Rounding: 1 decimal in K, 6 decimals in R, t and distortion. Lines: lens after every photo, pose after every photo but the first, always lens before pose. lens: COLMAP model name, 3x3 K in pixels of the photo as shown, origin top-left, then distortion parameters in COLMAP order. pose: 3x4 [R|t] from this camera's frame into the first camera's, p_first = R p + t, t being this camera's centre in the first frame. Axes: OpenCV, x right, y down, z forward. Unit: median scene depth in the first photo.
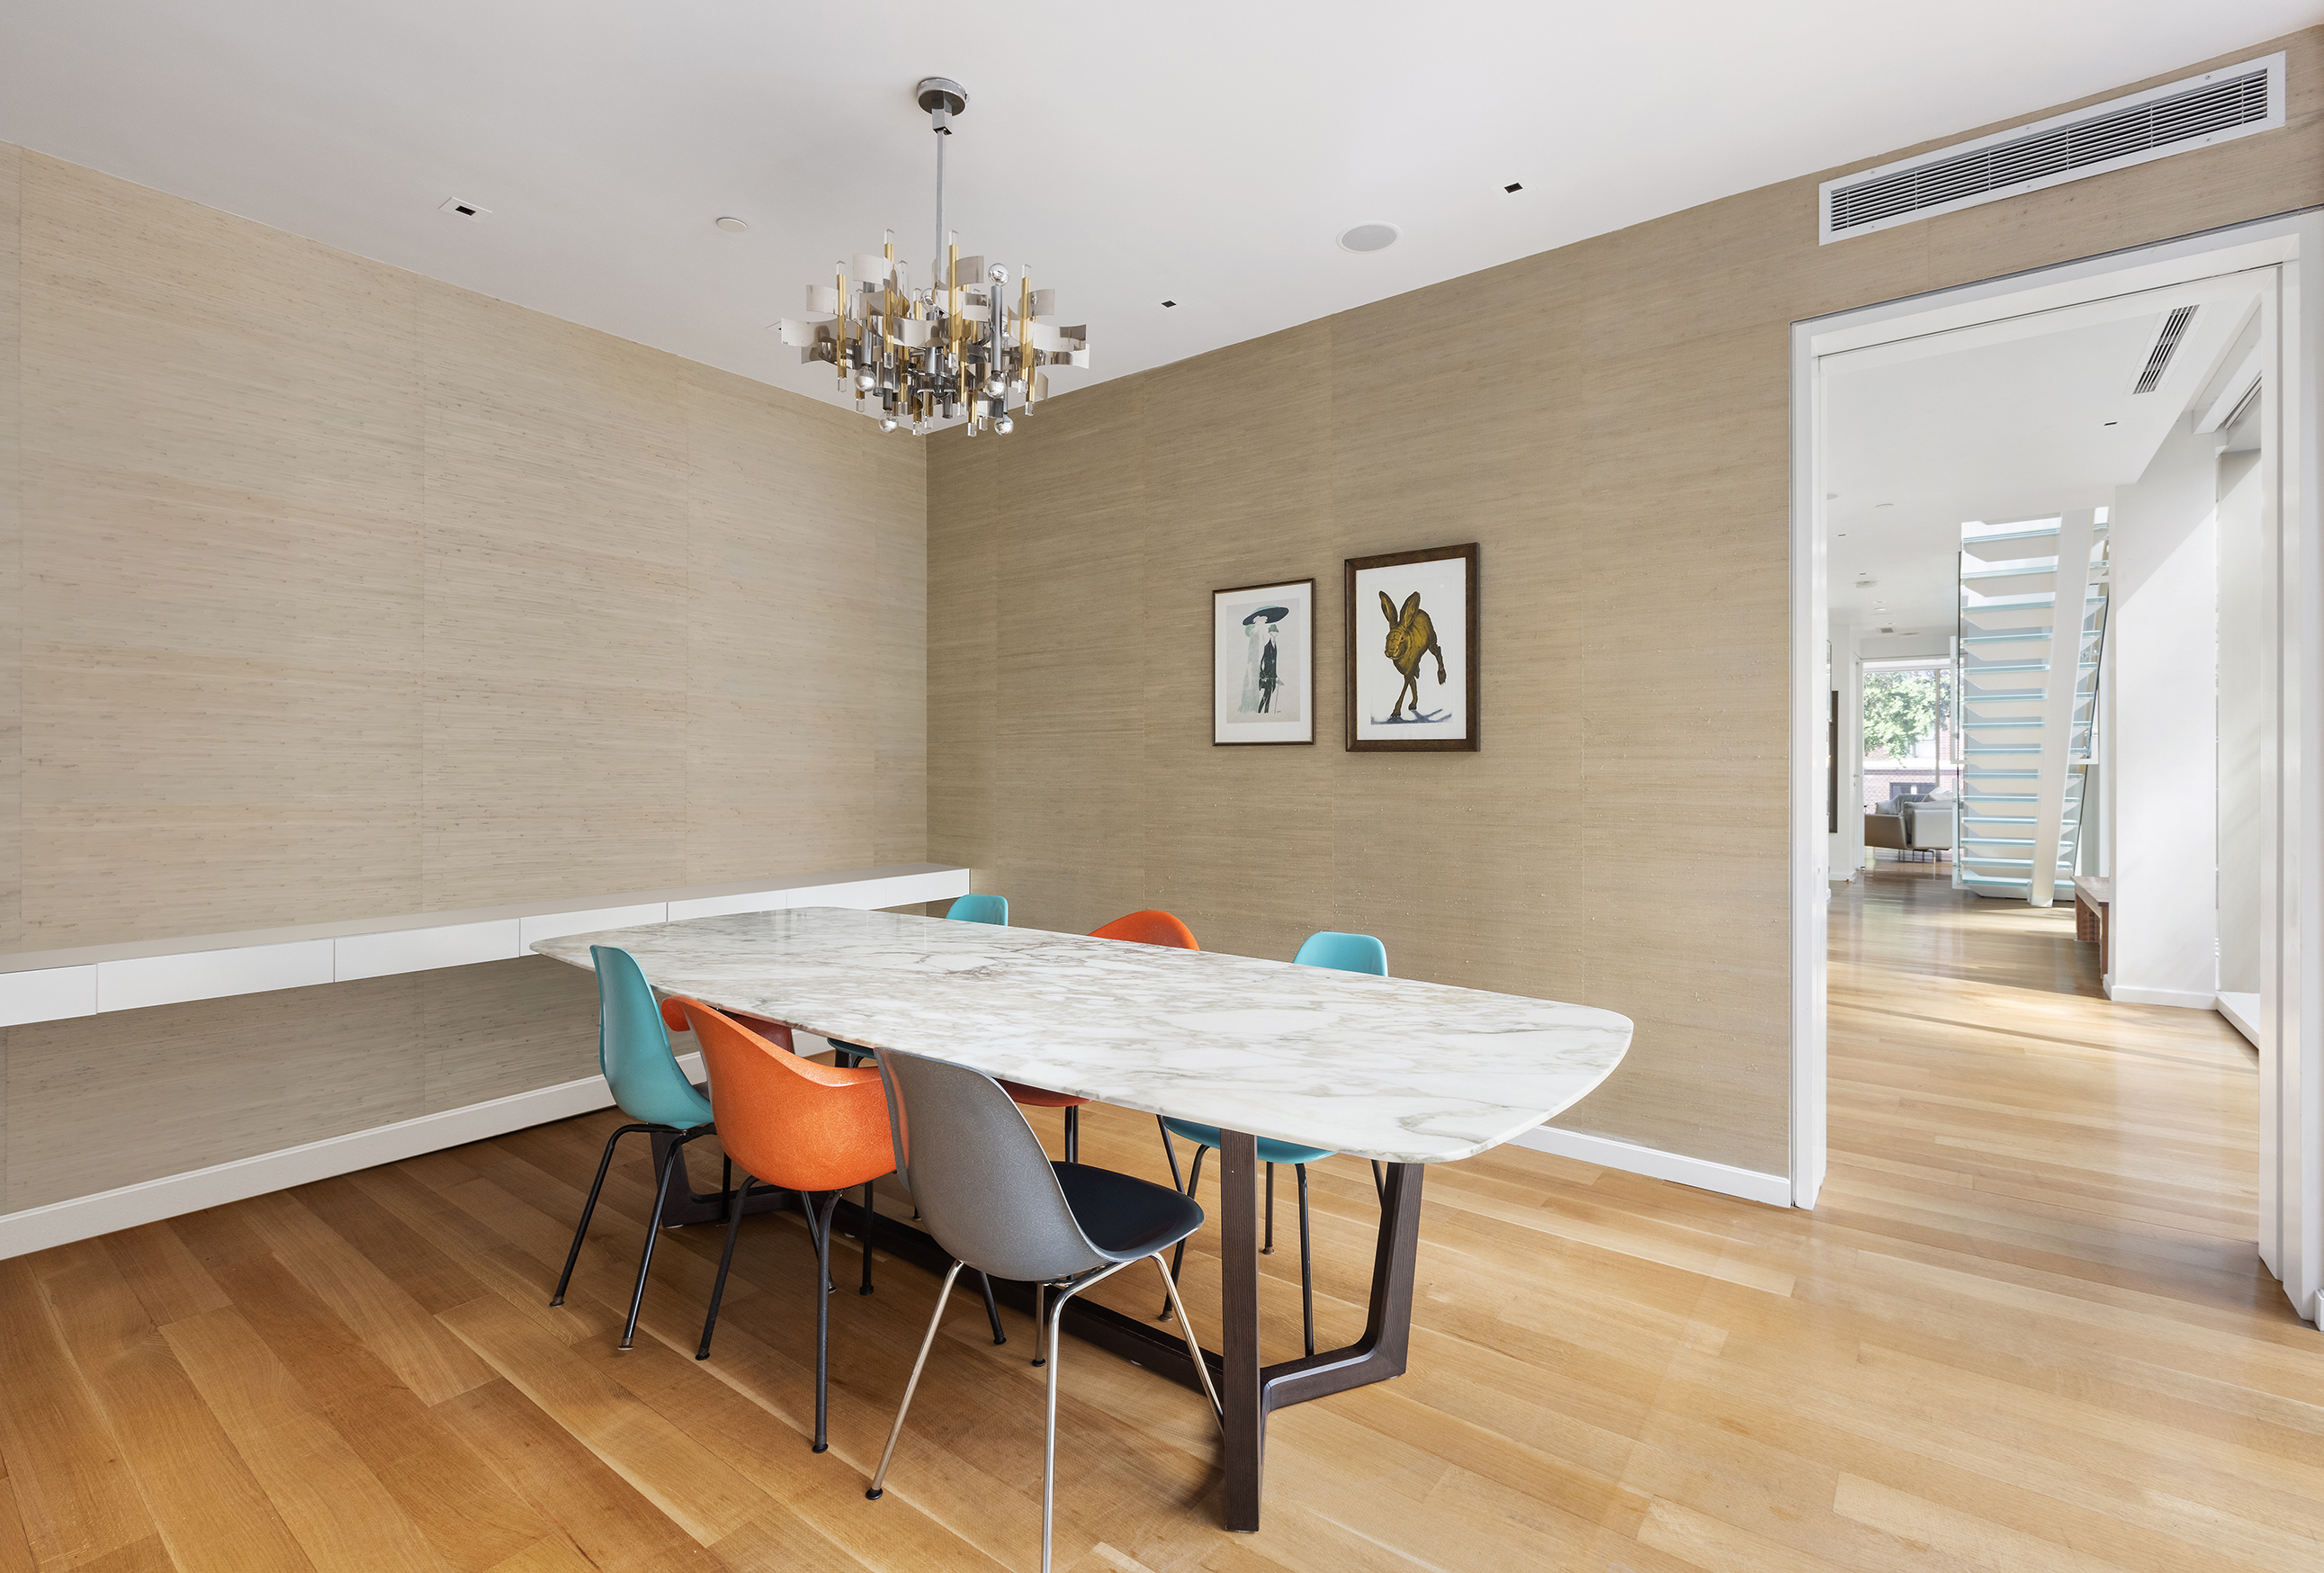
lens RADIAL K [[1048.0, 0, 1192.0], [0, 1048.0, 752.3], [0, 0, 1]] dist [0.000161, 0.000600]
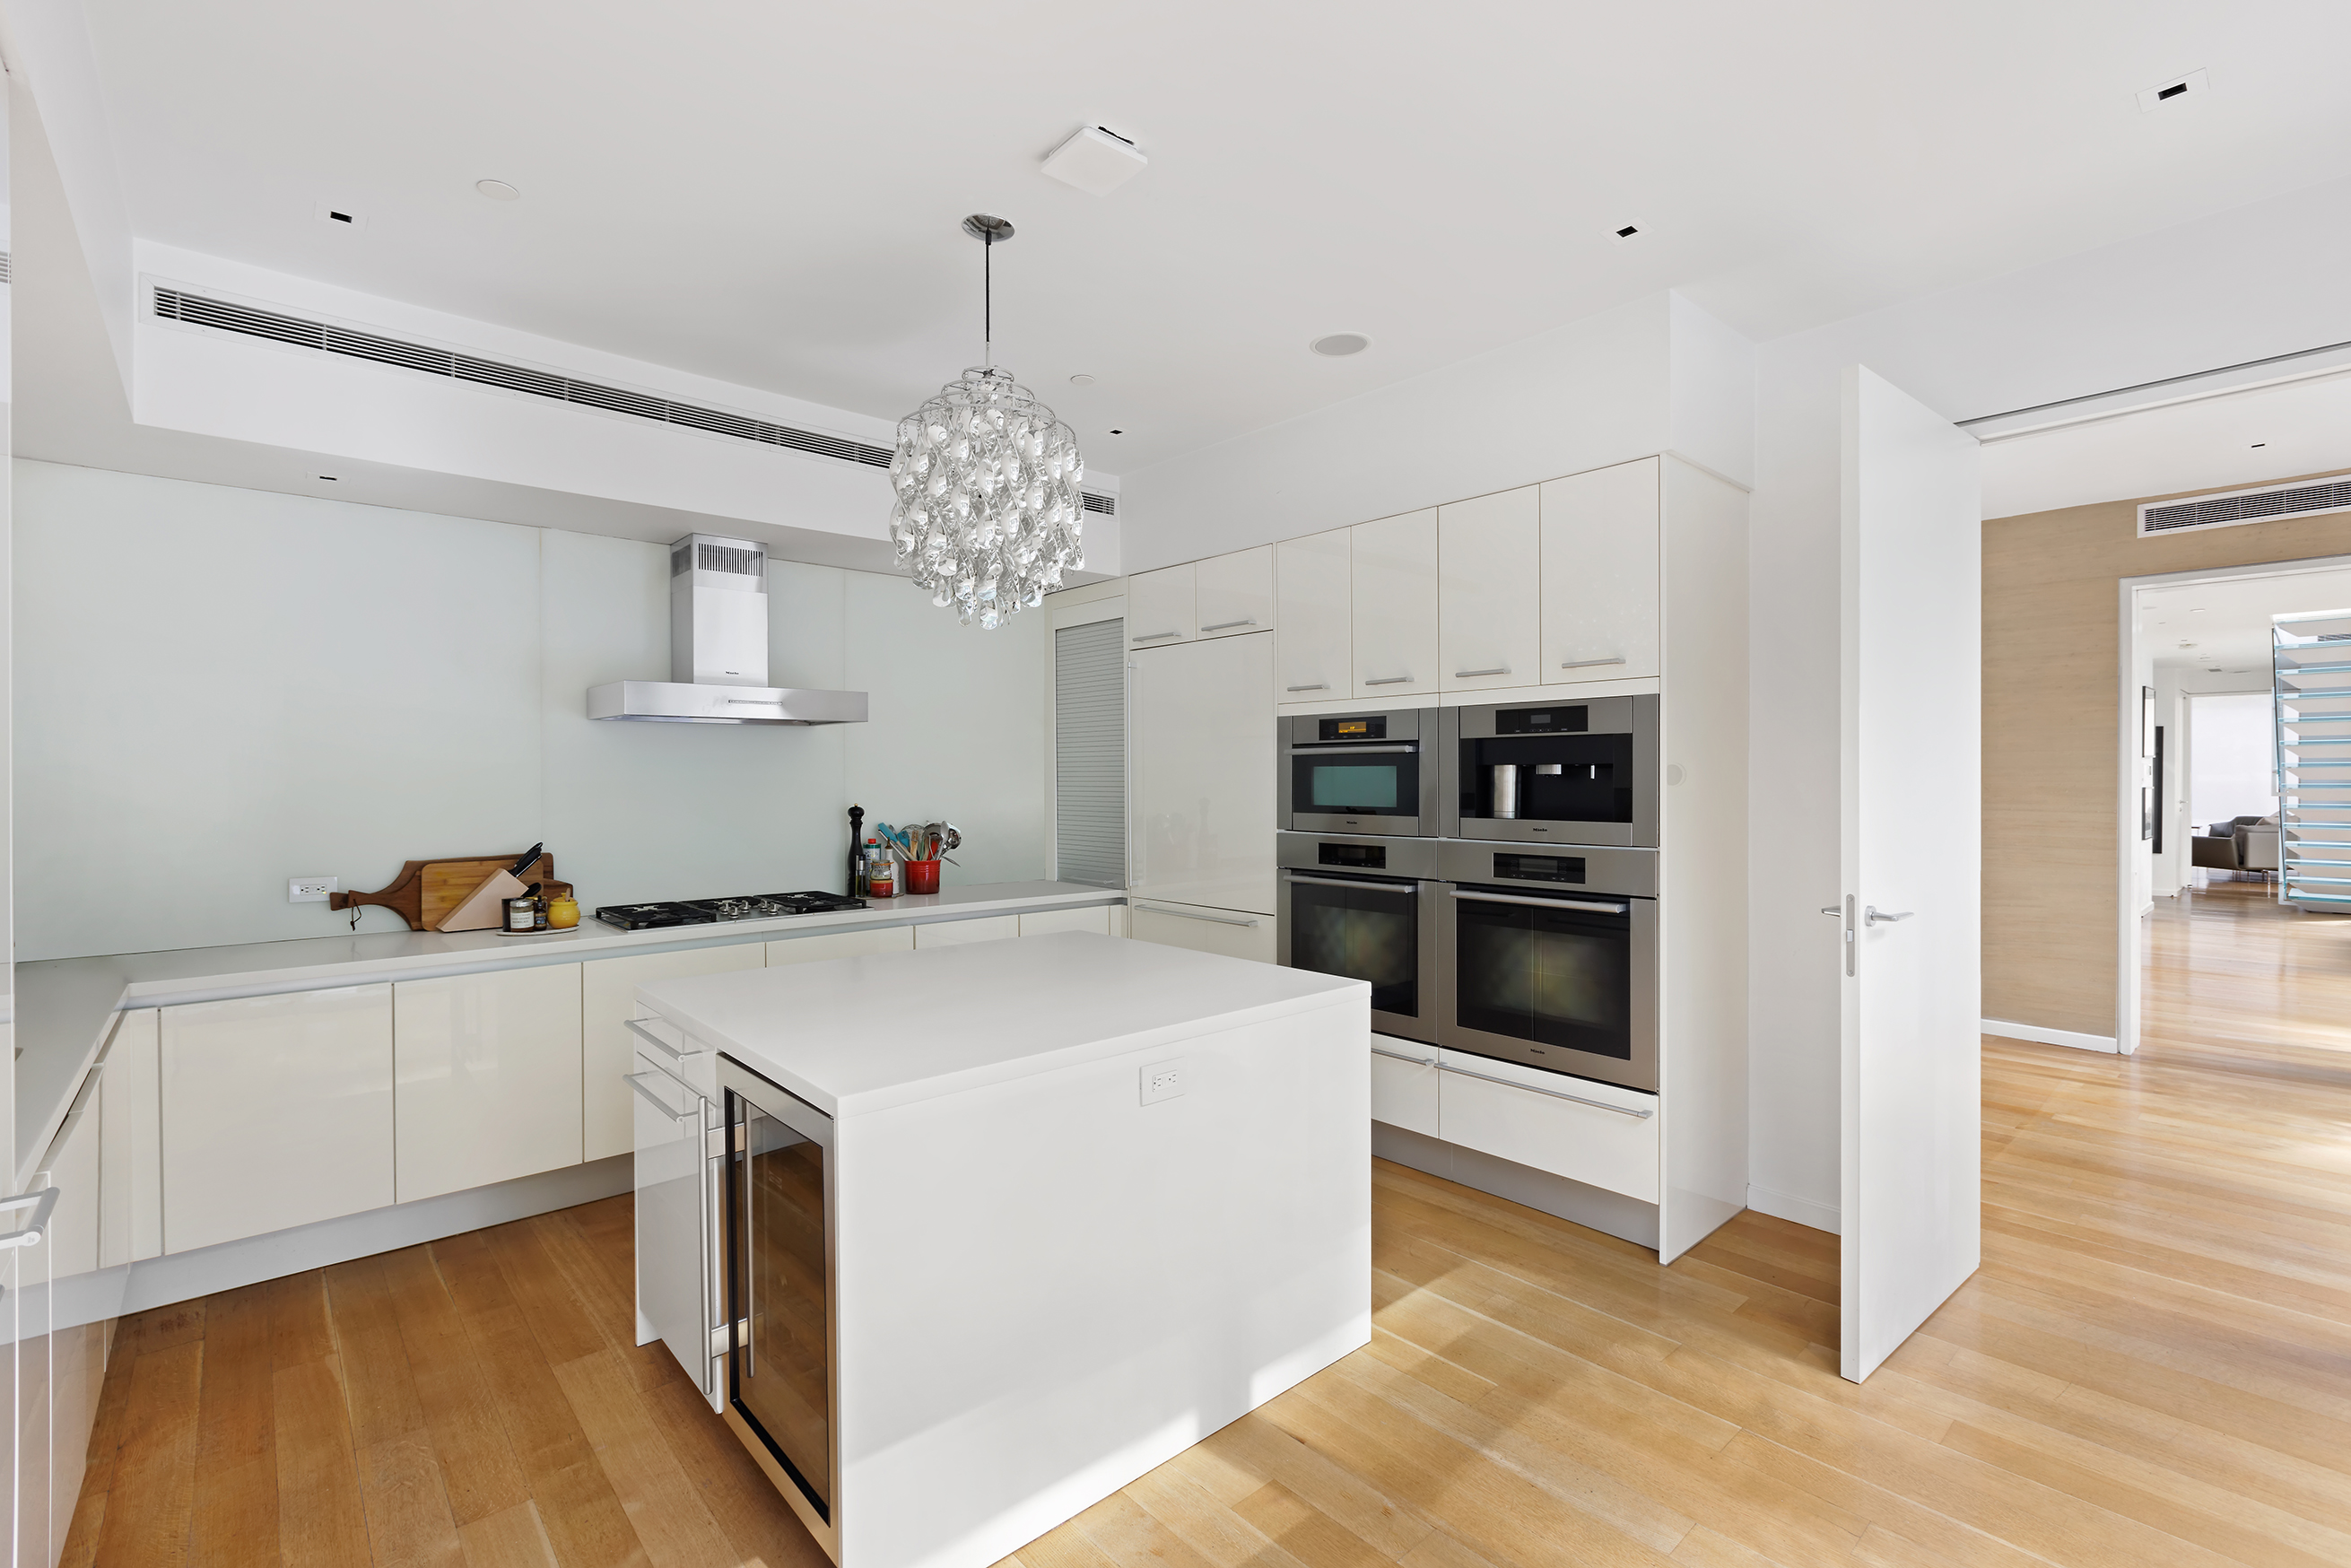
lens RADIAL K [[1056.7, 0, 1181.4], [0, 1056.7, 767.3], [0, 0, 1]] dist [-0.000534, -0.000040]
pose [[0.979565, -0.000311, -0.201125, -0.158684], [0.001647, 0.999978, 0.006475, -0.020671], [0.201119, -0.006674, 0.979544, -0.272647]]
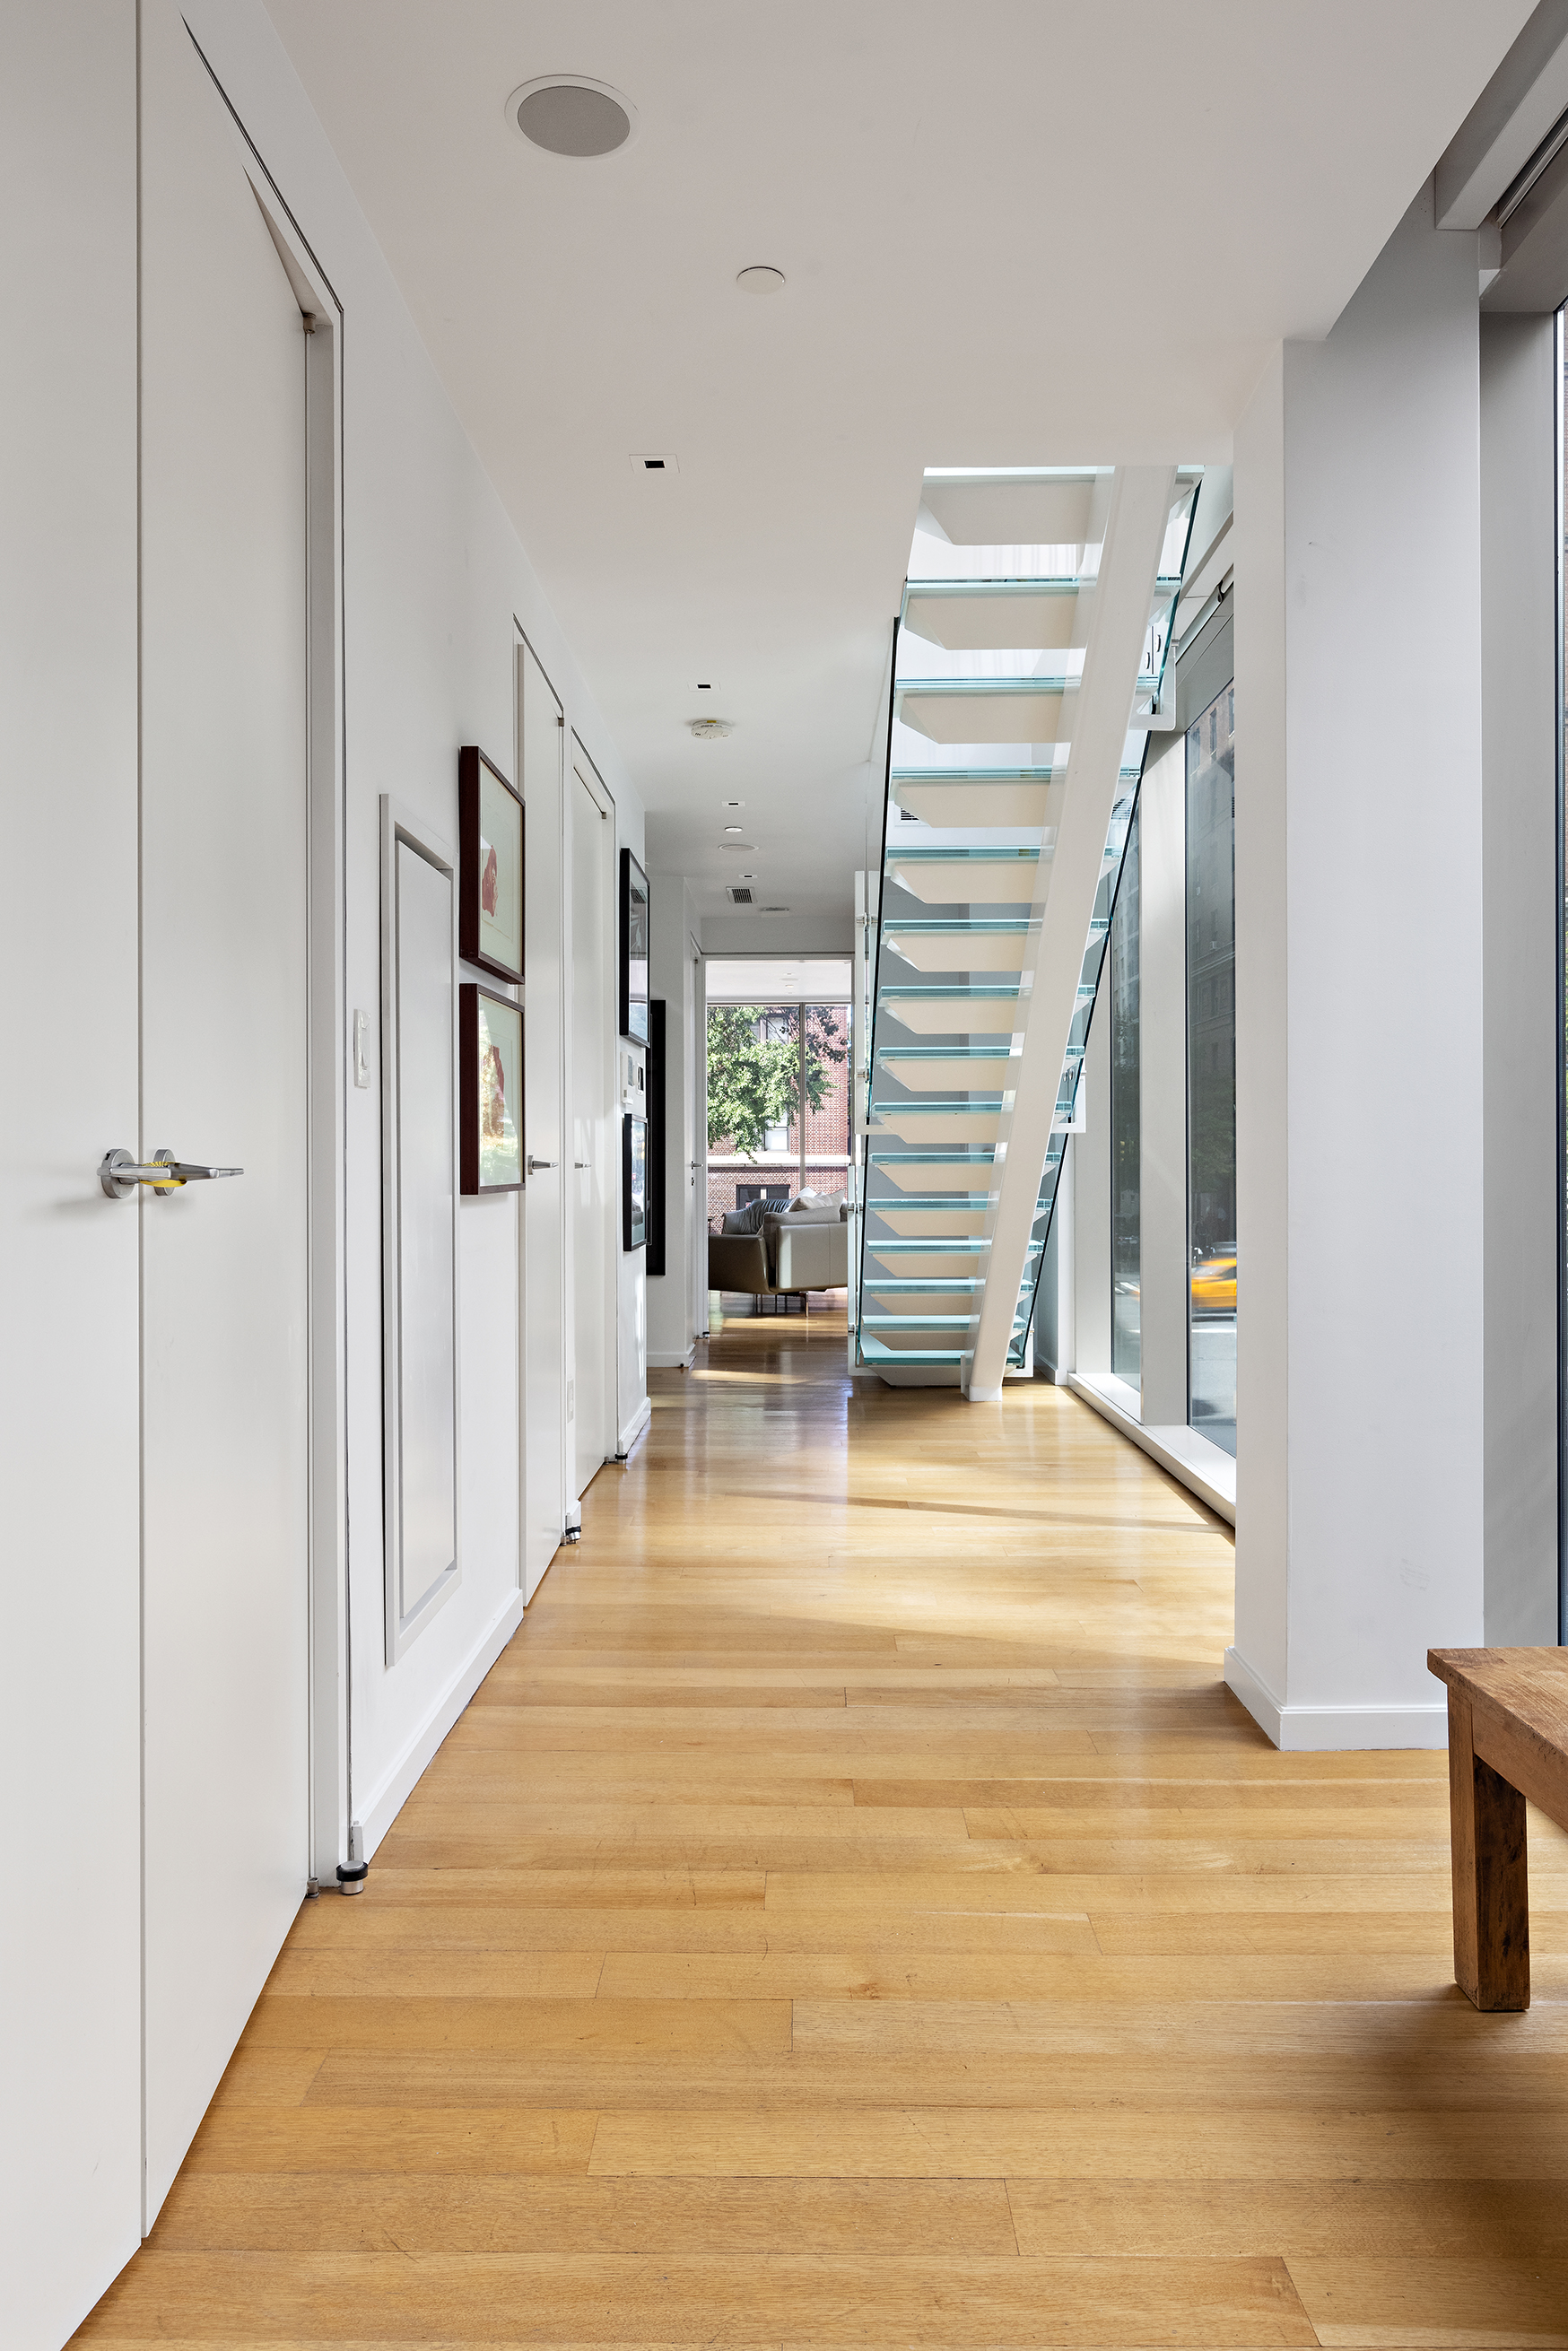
lens RADIAL K [[1636.0, 0, 787.5], [0, 1636.0, 1171.1], [0, 0, 1]] dist [0.002282, 0.000382]
pose [[0.814203, -0.007796, 0.580527, 0.173080], [-0.001115, 0.999887, 0.014990, 0.011463], [-0.580579, -0.012852, 0.814103, 0.270027]]
